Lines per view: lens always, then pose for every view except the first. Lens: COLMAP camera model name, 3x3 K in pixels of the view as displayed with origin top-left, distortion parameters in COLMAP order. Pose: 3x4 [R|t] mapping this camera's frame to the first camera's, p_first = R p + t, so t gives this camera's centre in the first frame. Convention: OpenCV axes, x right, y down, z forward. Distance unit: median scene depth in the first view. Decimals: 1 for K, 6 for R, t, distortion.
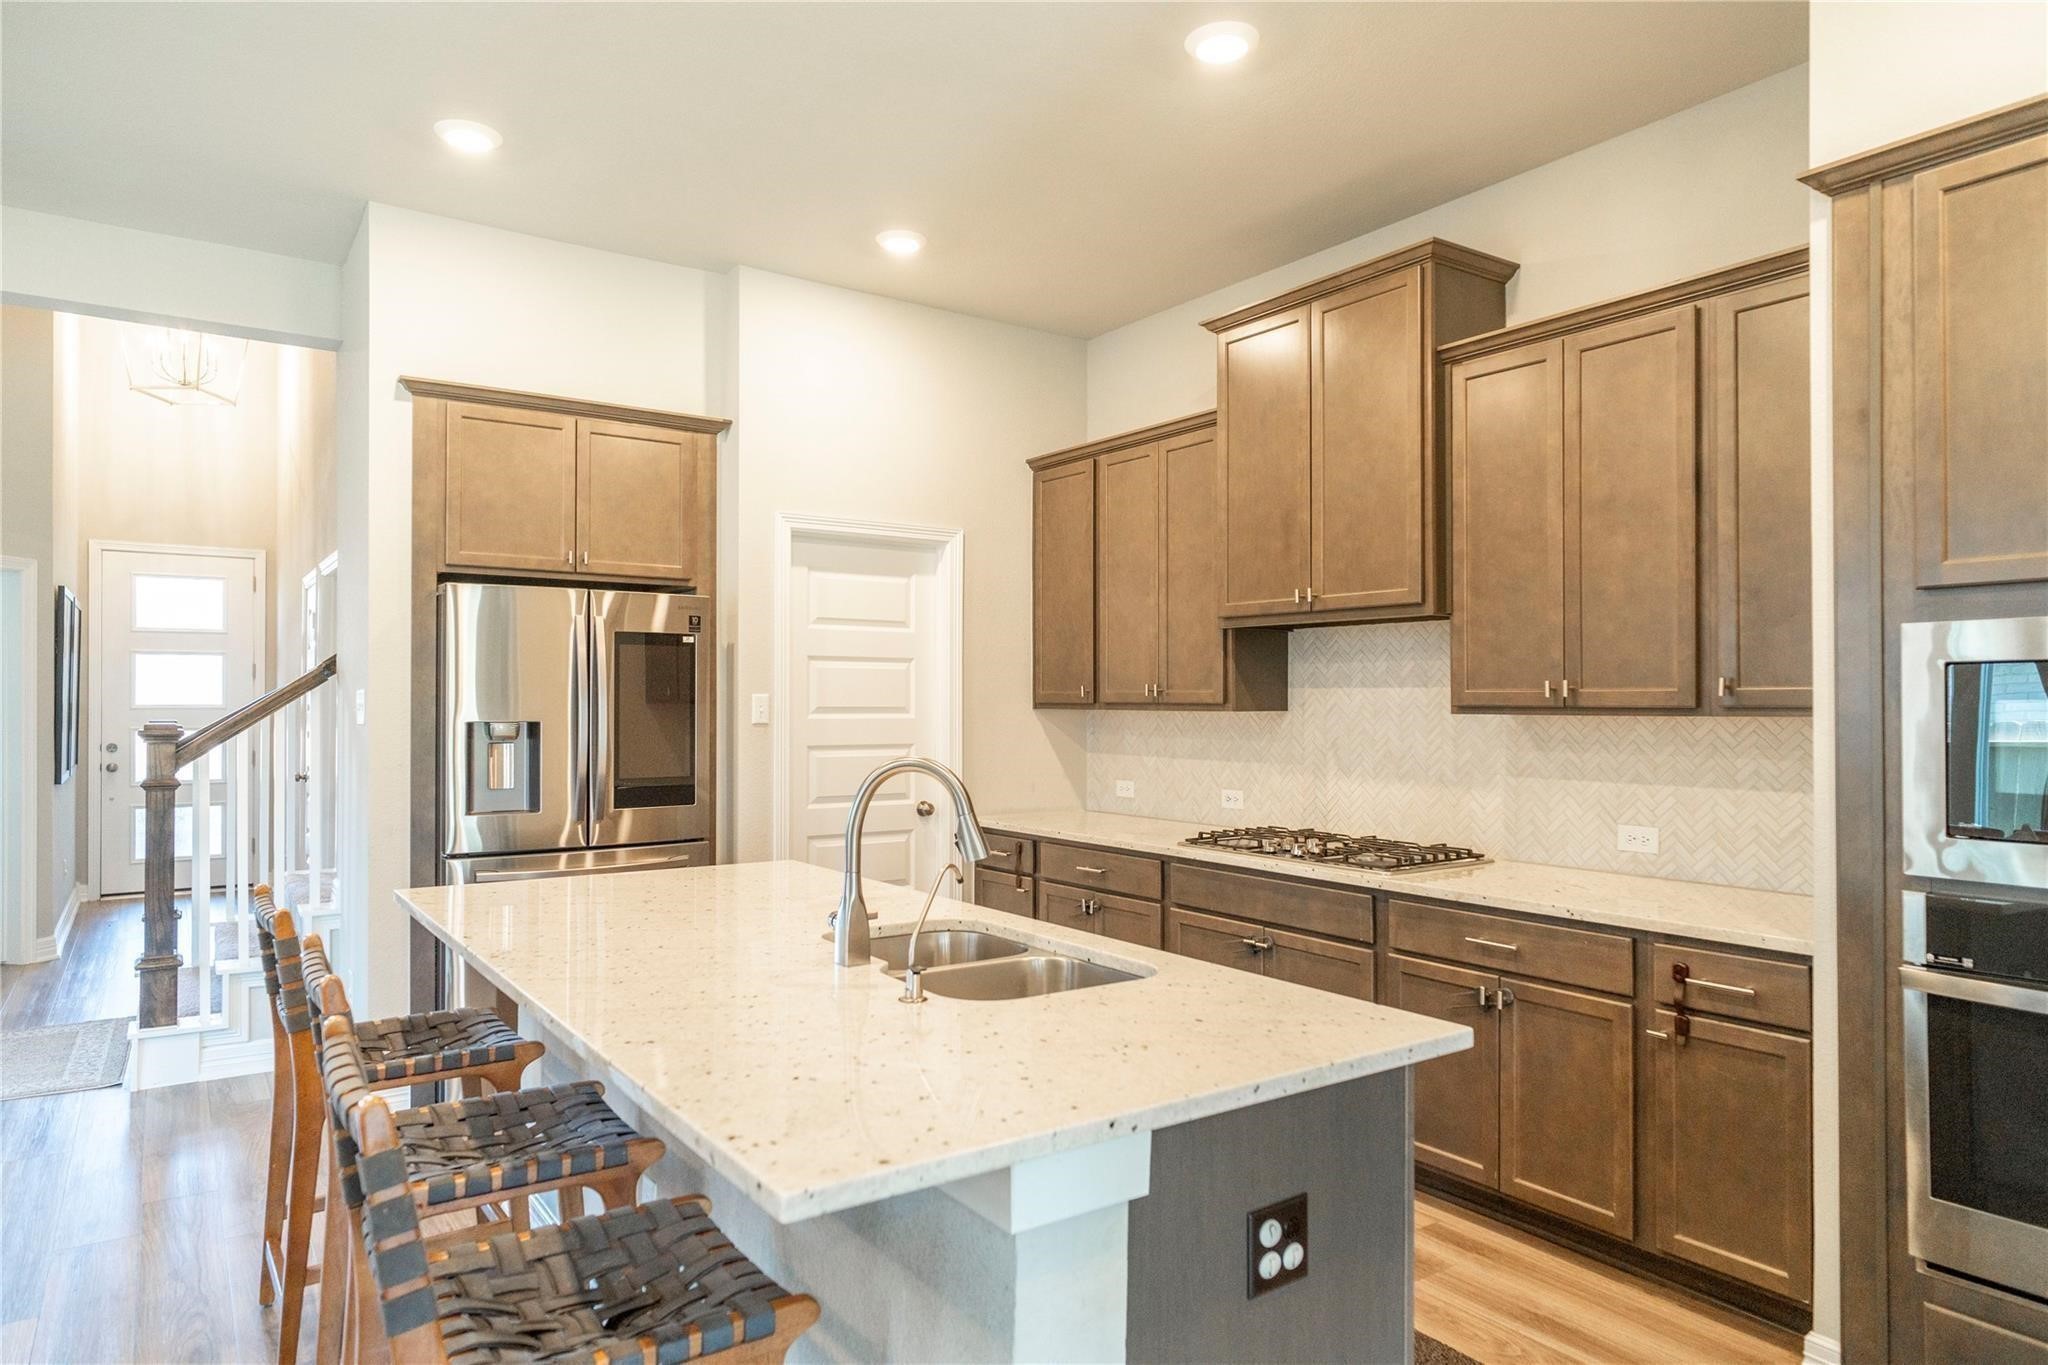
lens RADIAL K [[1234.9, 0, 1024.0], [0, 1234.9, 682.5], [0, 0, 1]] dist [-0.003756, 0.000443]
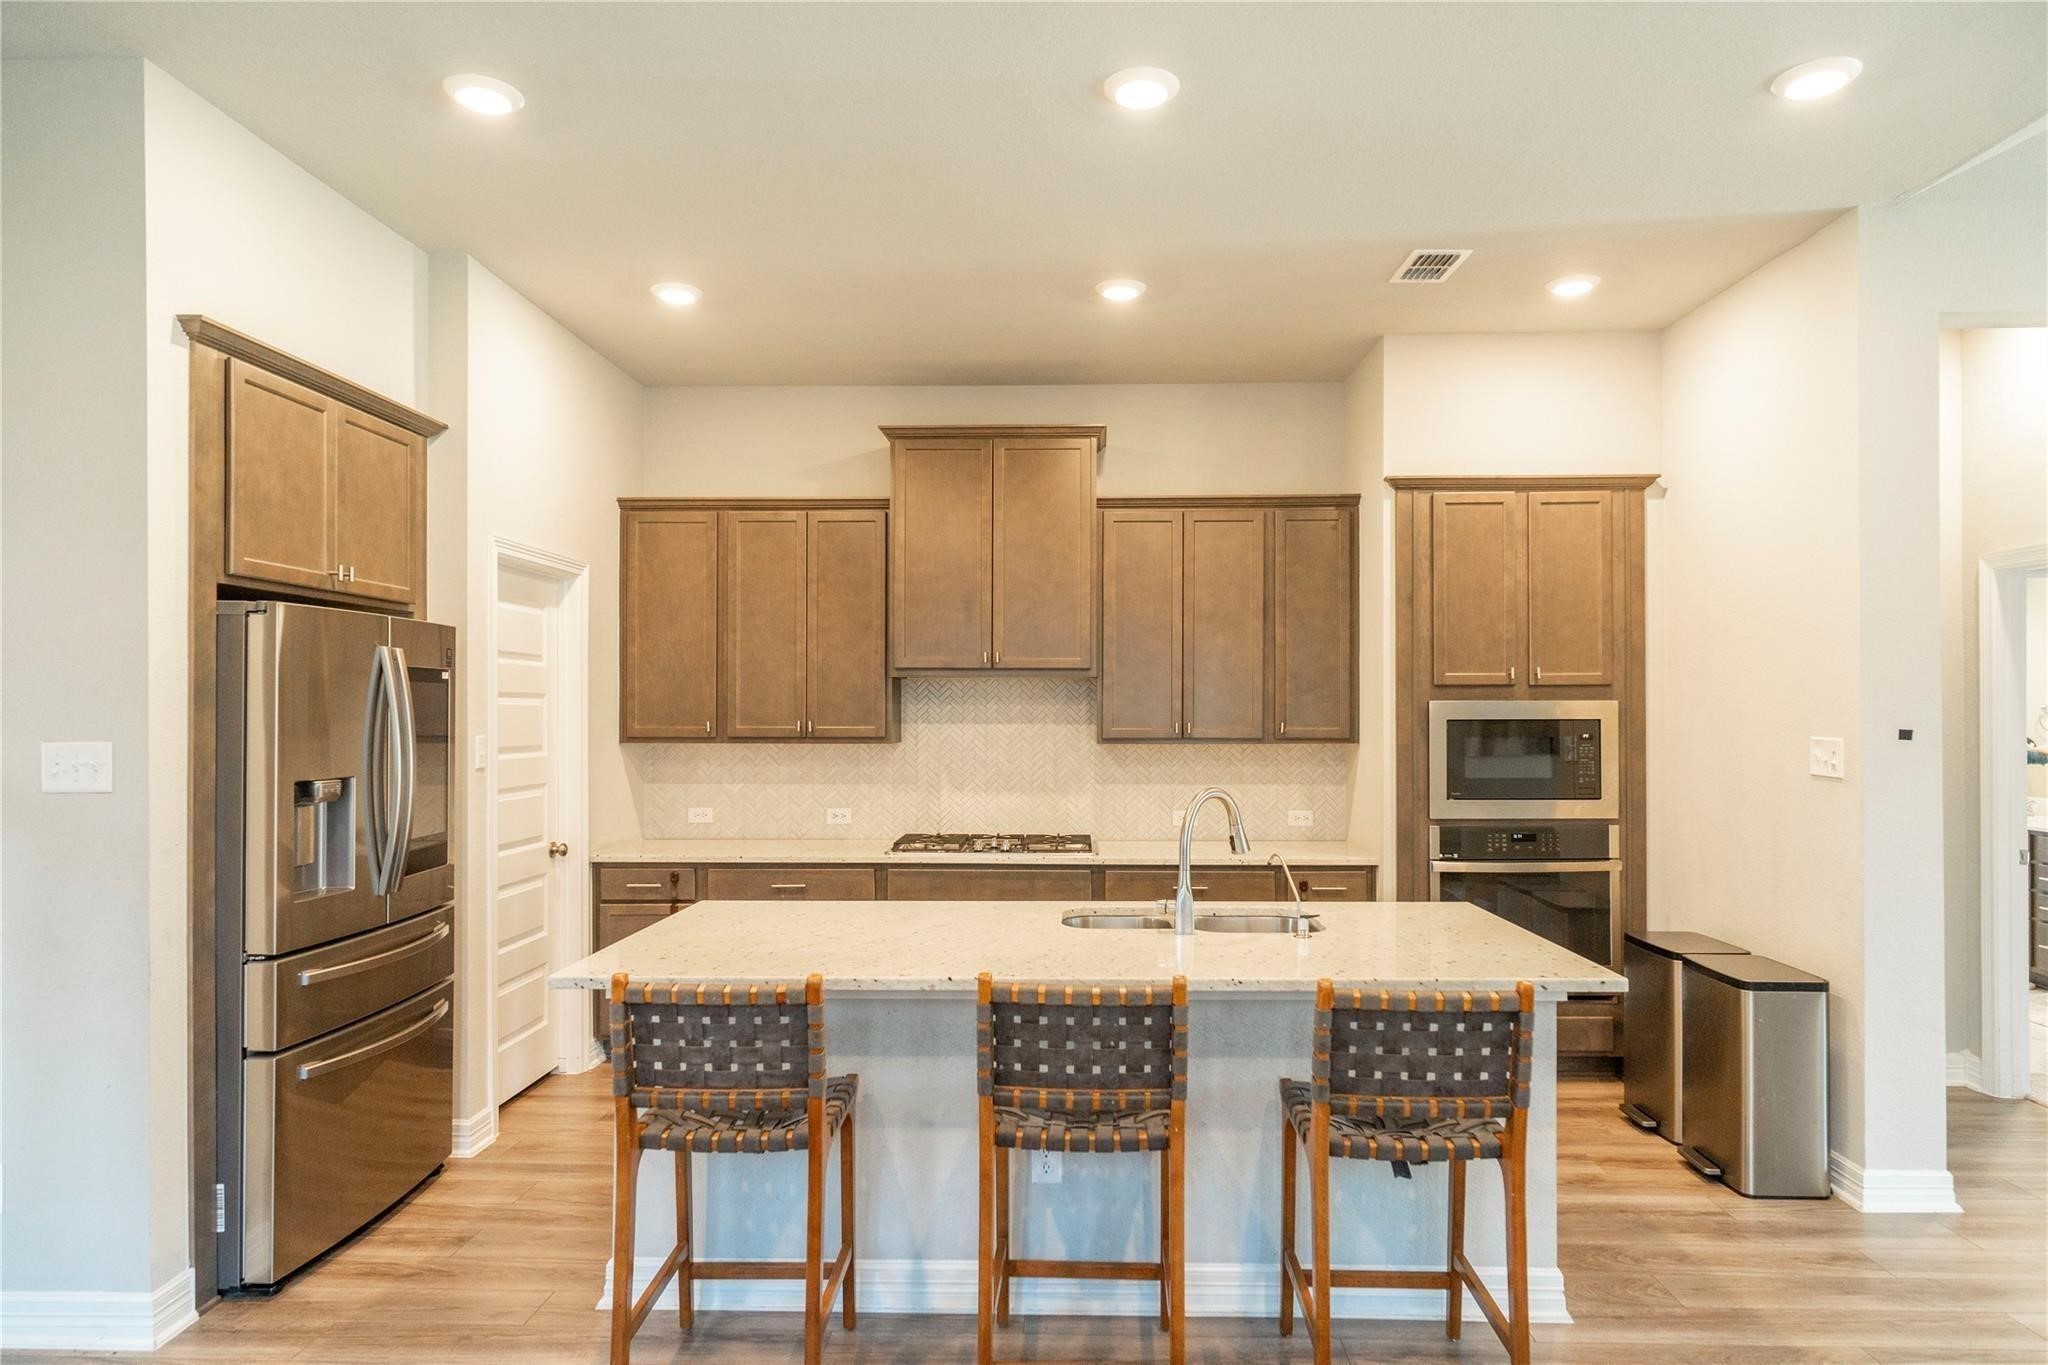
lens RADIAL K [[1234.9, 0, 1024.0], [0, 1234.9, 682.5], [0, 0, 1]] dist [-0.003756, 0.000443]
pose [[0.595467, 0.016242, 0.803215, -0.769419], [-0.010760, 0.999867, -0.012242, -0.024706], [-0.803307, -0.001352, 0.595563, 0.158665]]
